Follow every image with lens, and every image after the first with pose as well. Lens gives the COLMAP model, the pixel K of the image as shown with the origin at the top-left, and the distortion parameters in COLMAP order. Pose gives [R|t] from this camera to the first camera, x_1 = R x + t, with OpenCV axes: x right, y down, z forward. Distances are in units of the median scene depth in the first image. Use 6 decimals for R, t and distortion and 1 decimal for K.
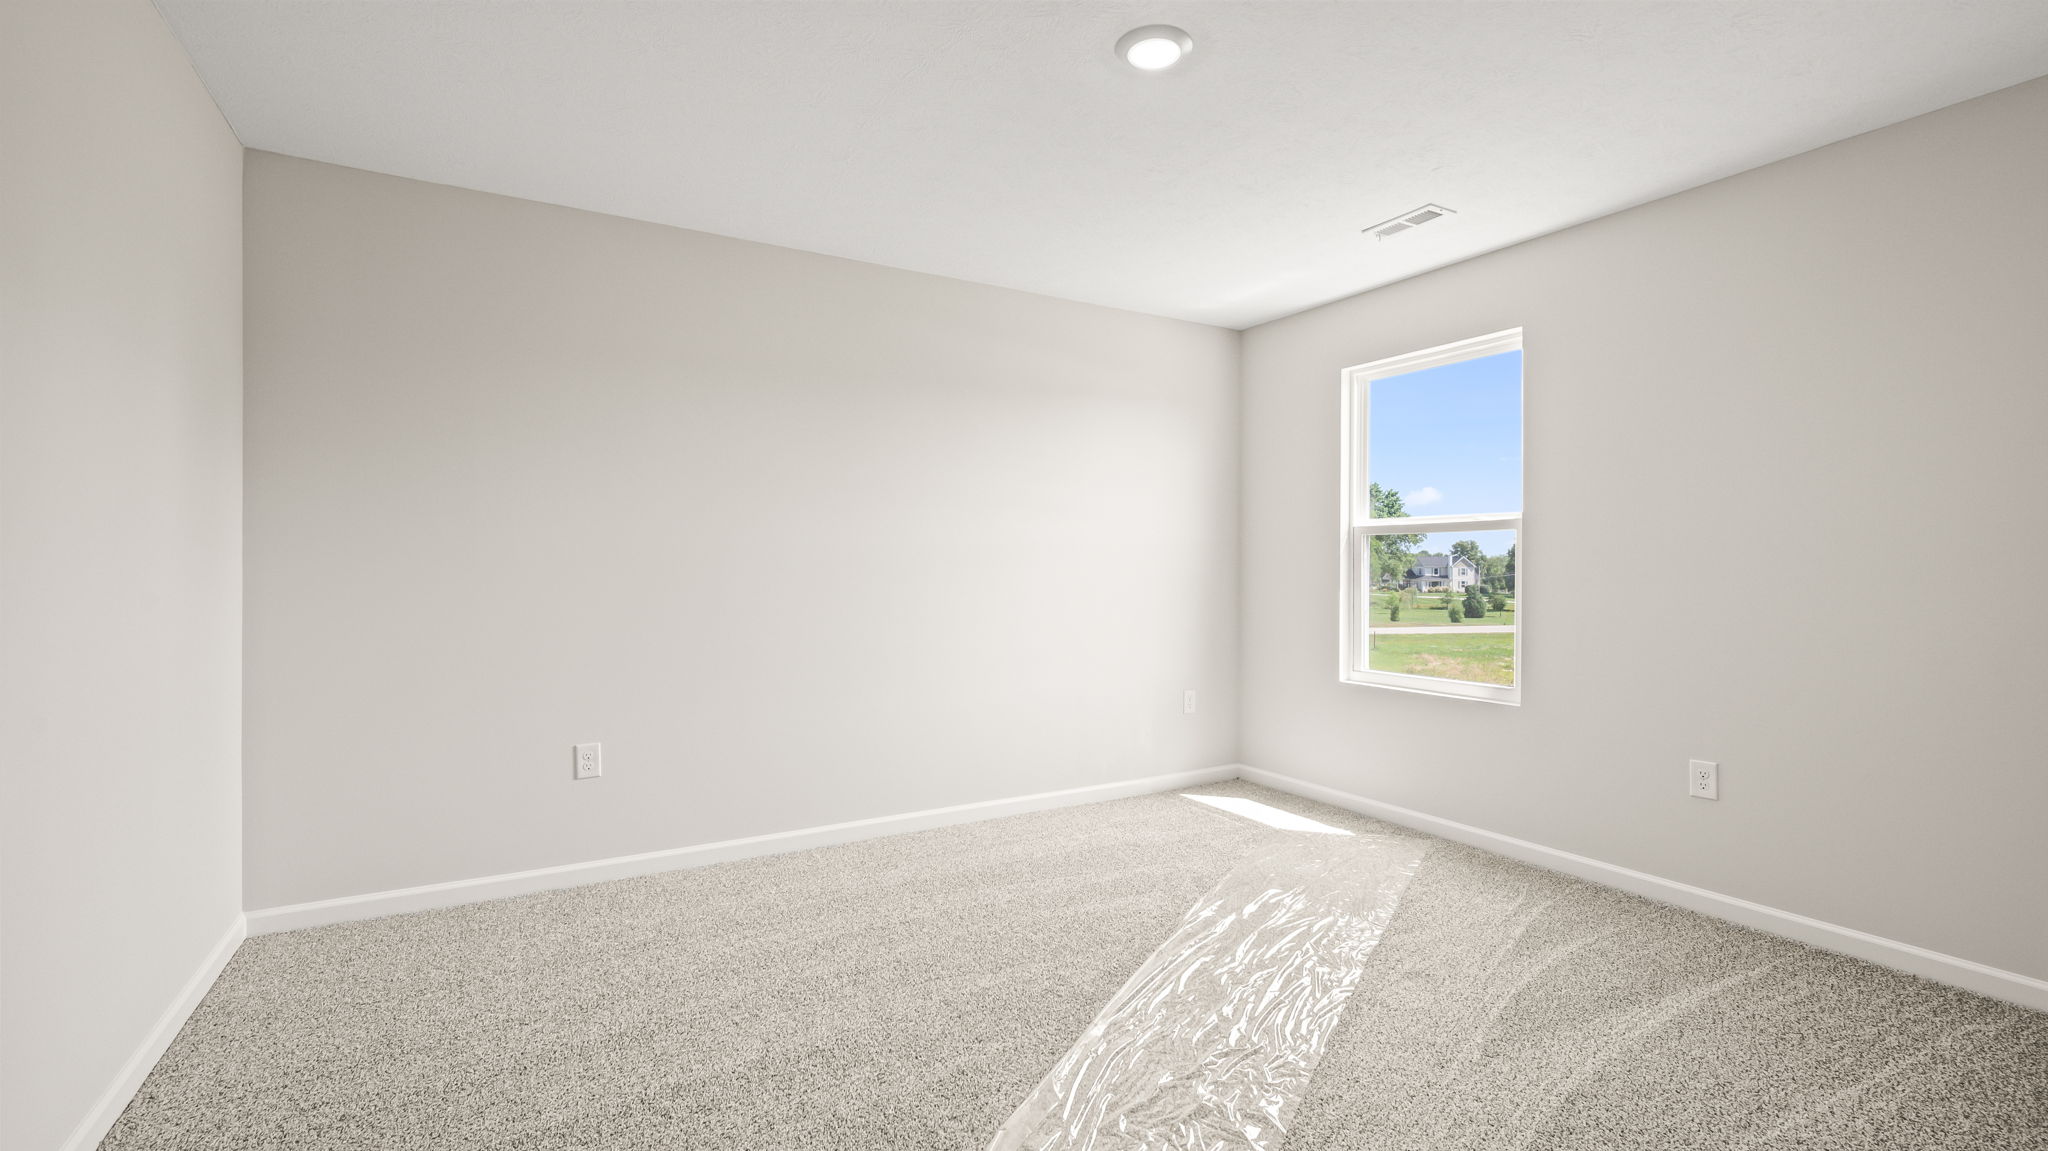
lens RADIAL K [[893.8, 0, 1028.3], [0, 893.8, 570.5], [0, 0, 1]] dist [0.001491, 0.000240]
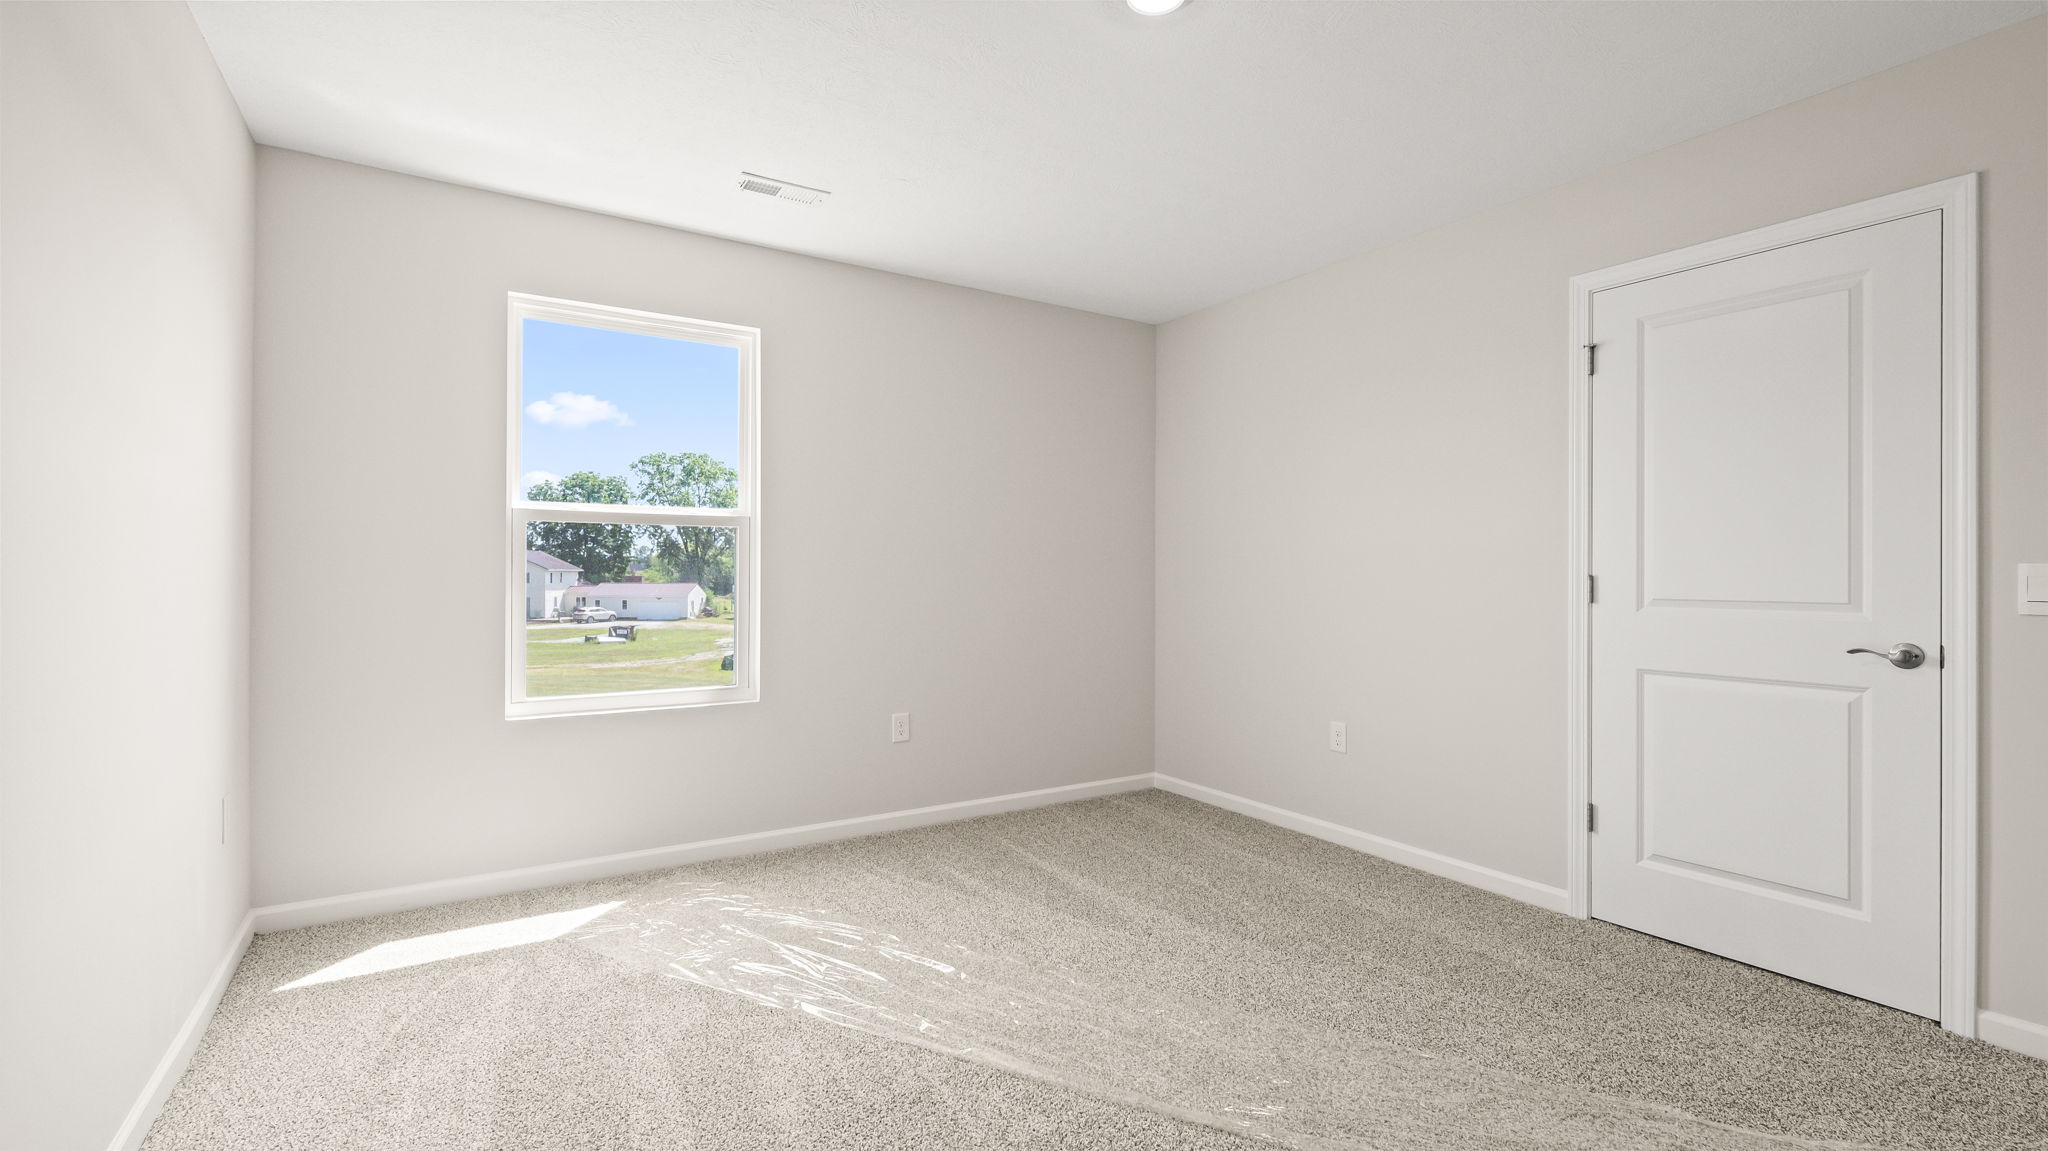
lens RADIAL K [[893.8, 0, 1028.3], [0, 893.8, 570.5], [0, 0, 1]] dist [0.001491, 0.000240]
pose [[-0.041191, 0.000303, 0.999151, -0.479335], [-0.000317, 1.000000, -0.000316, 0.003018], [-0.999151, -0.000330, -0.041191, 0.737981]]
